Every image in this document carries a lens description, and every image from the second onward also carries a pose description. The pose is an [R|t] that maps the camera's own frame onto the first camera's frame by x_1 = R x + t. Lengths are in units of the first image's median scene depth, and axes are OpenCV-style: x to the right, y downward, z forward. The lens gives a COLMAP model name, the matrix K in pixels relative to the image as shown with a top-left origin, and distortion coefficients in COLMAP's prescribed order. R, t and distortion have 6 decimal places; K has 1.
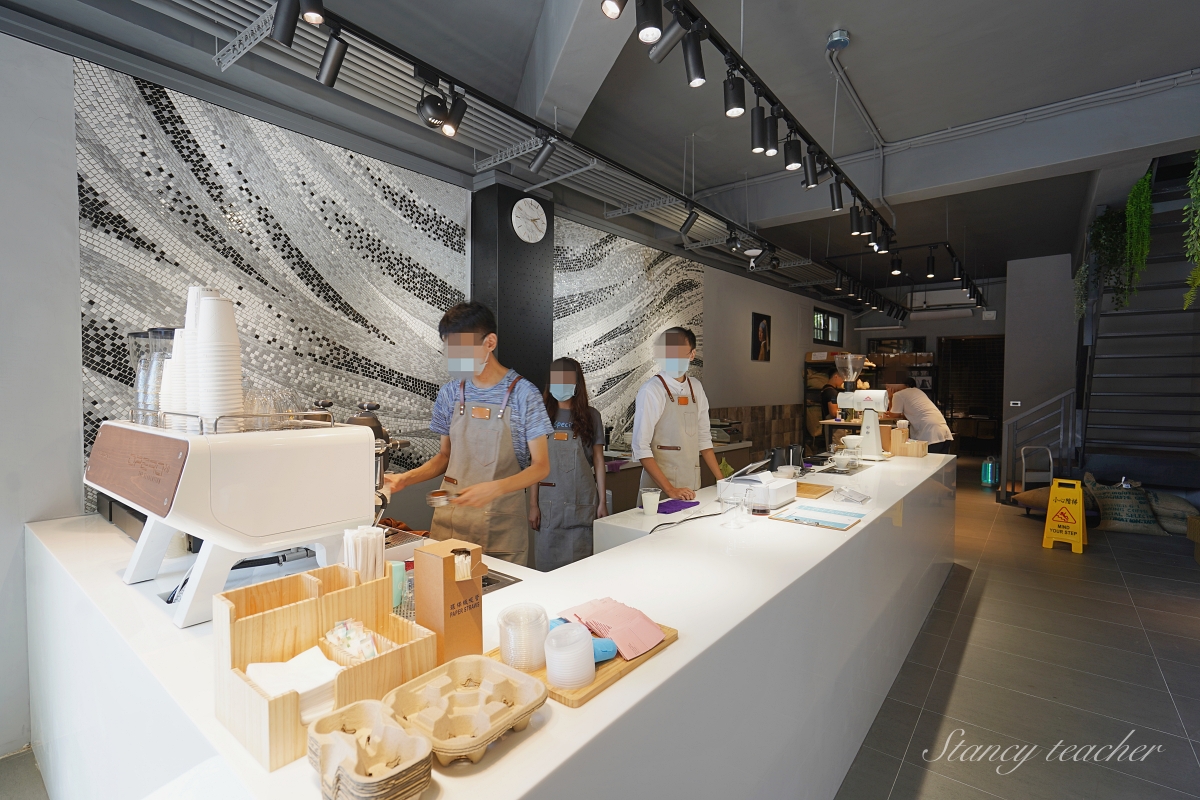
lens RADIAL K [[553.5, 0, 597.5], [0, 553.5, 401.9], [0, 0, 1]] dist [0.003231, 0.000429]
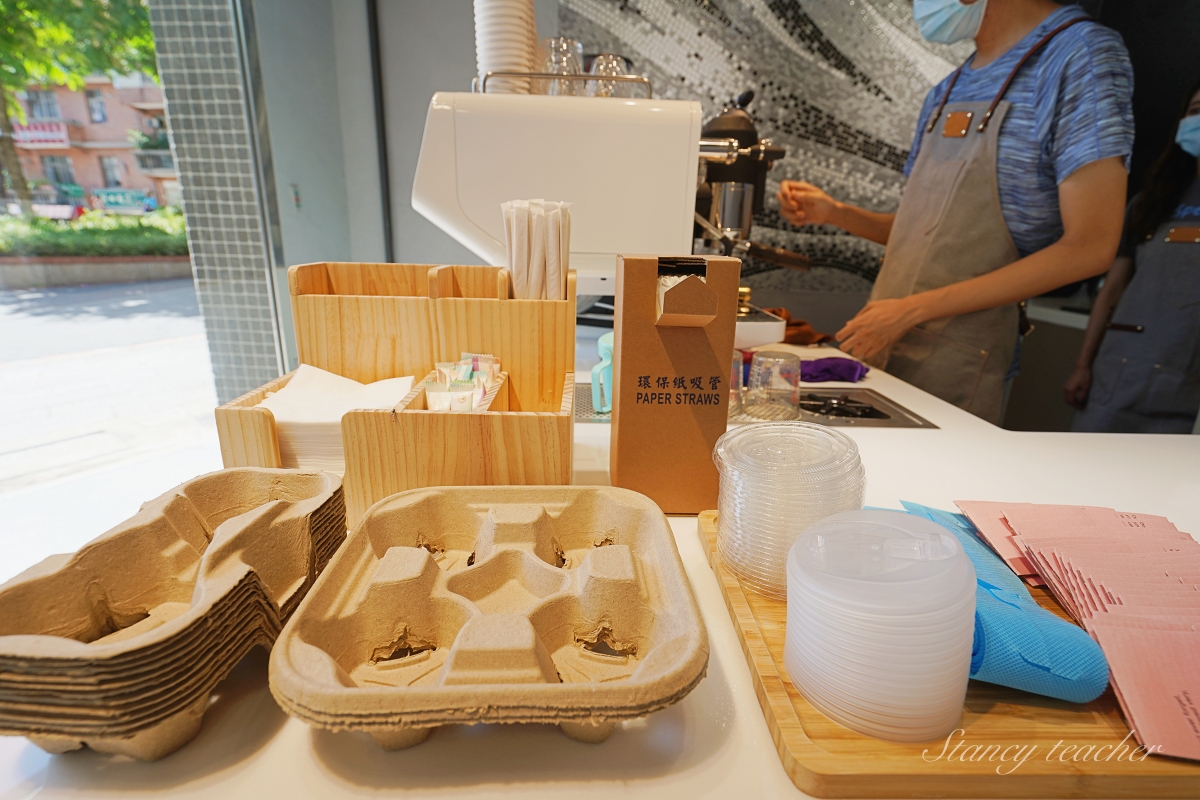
lens RADIAL K [[575.4, 0, 597.3], [0, 575.4, 401.3], [0, 0, 1]] dist [0.001431, 0.001315]
pose [[0.636835, 0.230258, -0.735814, 0.019392], [-0.043134, 0.963509, 0.264178, 0.098981], [0.769793, -0.136499, 0.623528, 0.254736]]
